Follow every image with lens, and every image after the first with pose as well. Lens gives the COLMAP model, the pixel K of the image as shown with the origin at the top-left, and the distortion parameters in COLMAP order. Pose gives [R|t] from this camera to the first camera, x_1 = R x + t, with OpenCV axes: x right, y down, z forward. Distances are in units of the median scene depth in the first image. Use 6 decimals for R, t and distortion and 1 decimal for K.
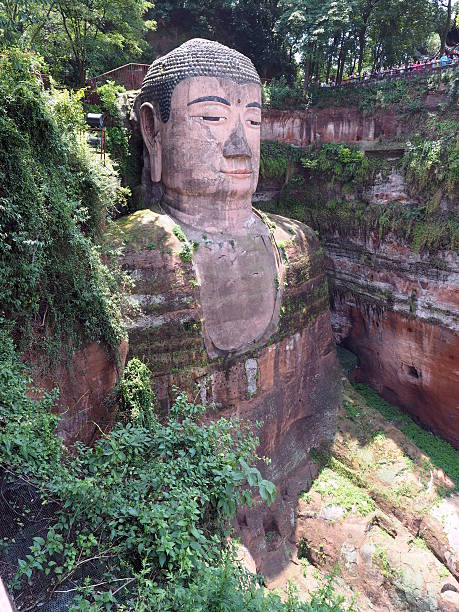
lens RADIAL K [[442.4, 0, 221.6], [0, 442.4, 306.9], [0, 0, 1]] dist [-0.010385, 0.000968]
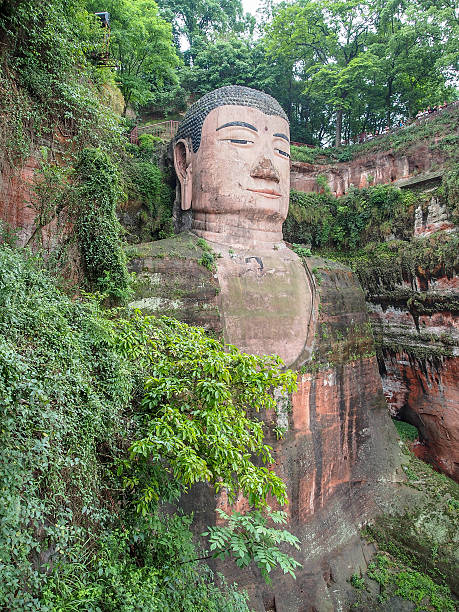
lens RADIAL K [[442.4, 0, 221.6], [0, 442.4, 306.9], [0, 0, 1]] dist [-0.010385, 0.000968]
pose [[0.992025, -0.002333, -0.126022, 0.060629], [-0.037638, 0.948729, -0.313842, 0.245221], [0.120293, 0.316082, 0.941075, 0.129250]]
